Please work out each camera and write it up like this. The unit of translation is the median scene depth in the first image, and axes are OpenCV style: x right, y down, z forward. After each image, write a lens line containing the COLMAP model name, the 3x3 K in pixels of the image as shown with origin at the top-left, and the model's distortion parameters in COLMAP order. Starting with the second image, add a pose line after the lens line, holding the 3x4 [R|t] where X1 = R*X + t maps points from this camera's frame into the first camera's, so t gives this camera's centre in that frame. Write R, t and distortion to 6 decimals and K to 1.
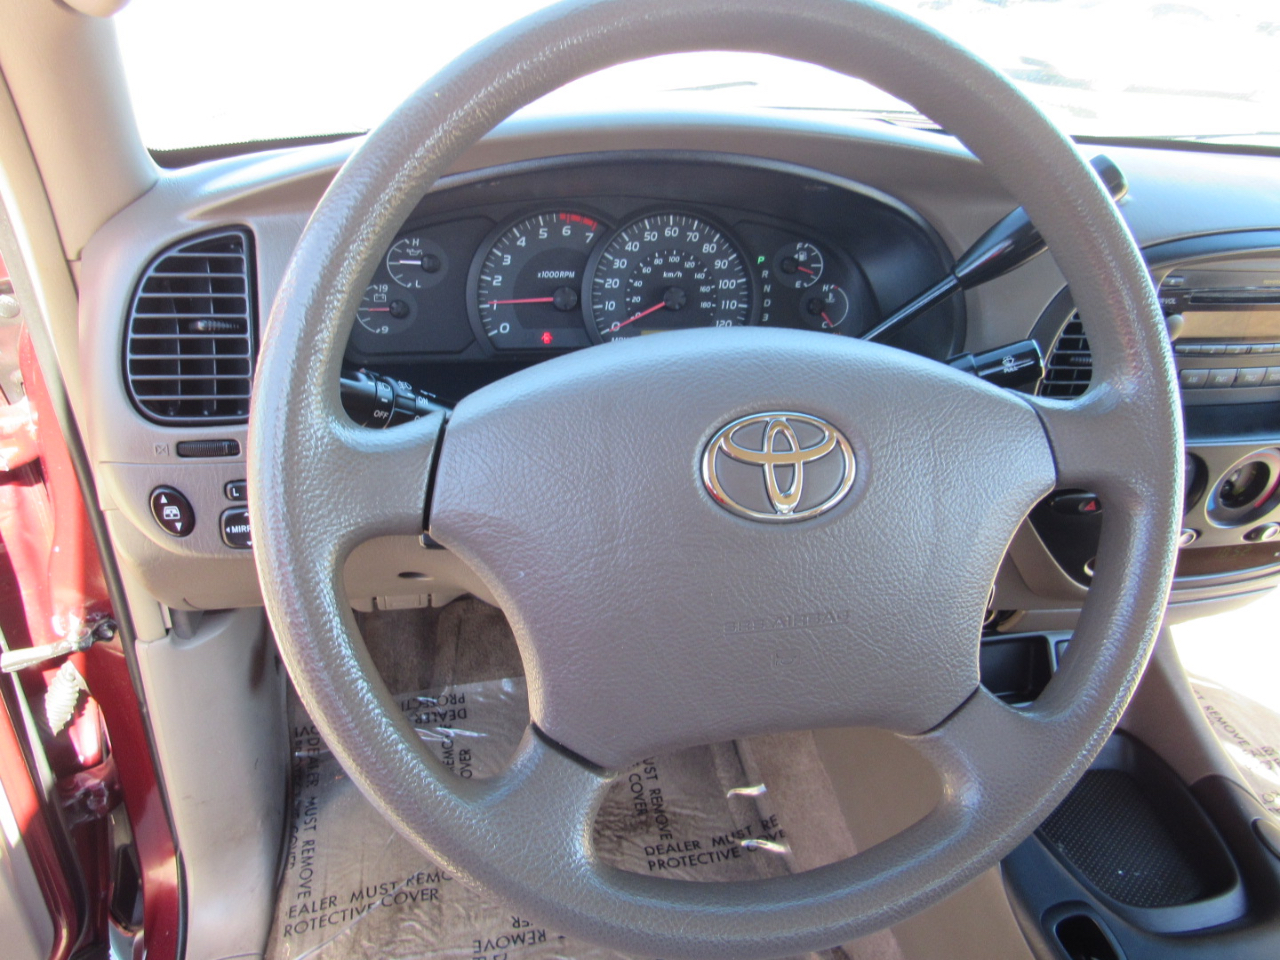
lens RADIAL K [[918.5, 0, 616.6], [0, 918.5, 483.3], [0, 0, 1]] dist [0.007842, -0.002114]
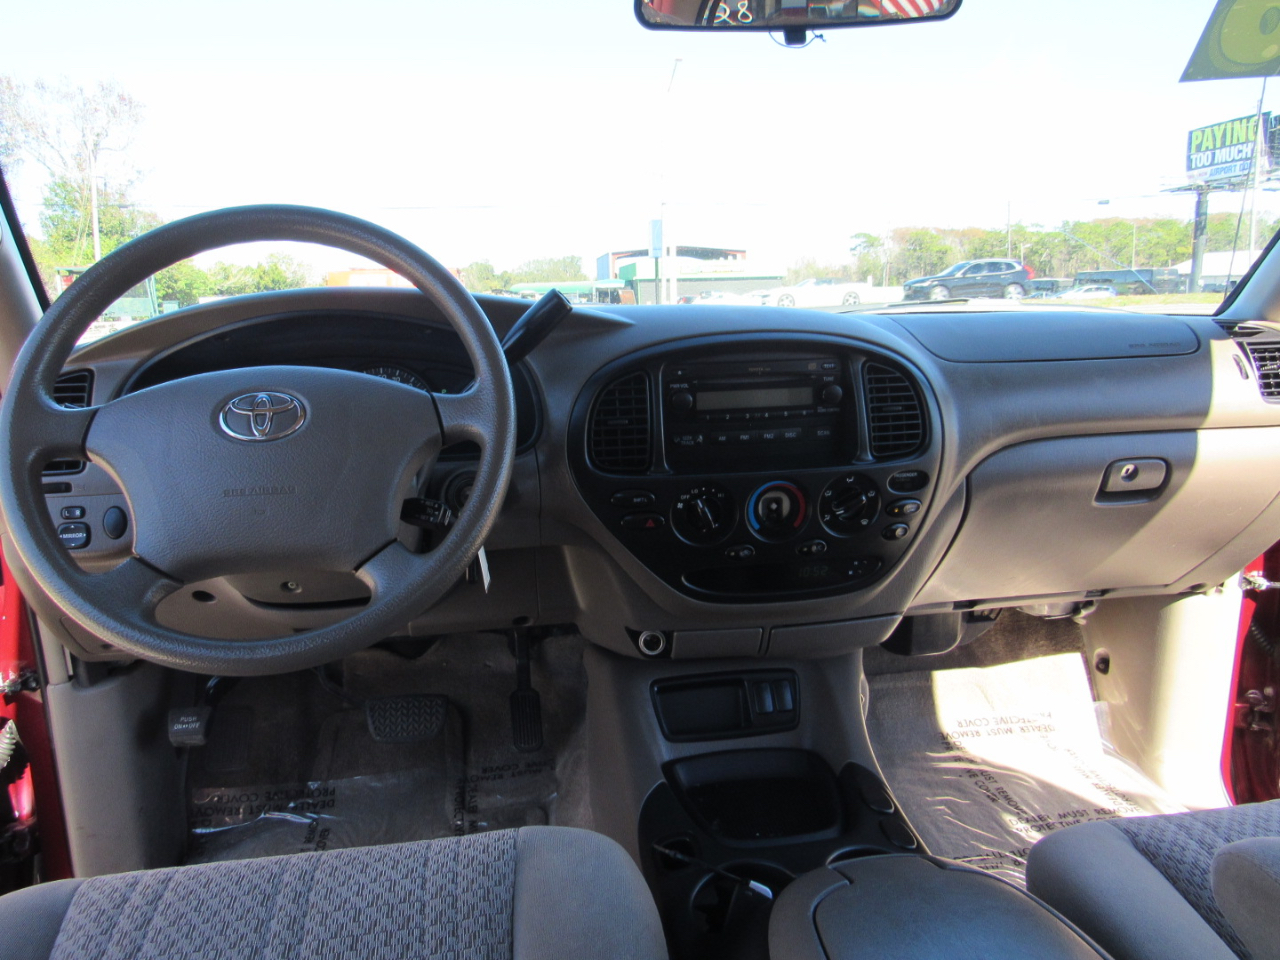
lens RADIAL K [[914.0, 0, 616.0], [0, 914.0, 464.5], [0, 0, 1]] dist [-0.008732, -0.007667]
pose [[0.993938, -0.075294, -0.080108, 0.430120], [0.045651, 0.945536, -0.322301, 0.297586], [0.100012, 0.316690, 0.943242, -0.306778]]
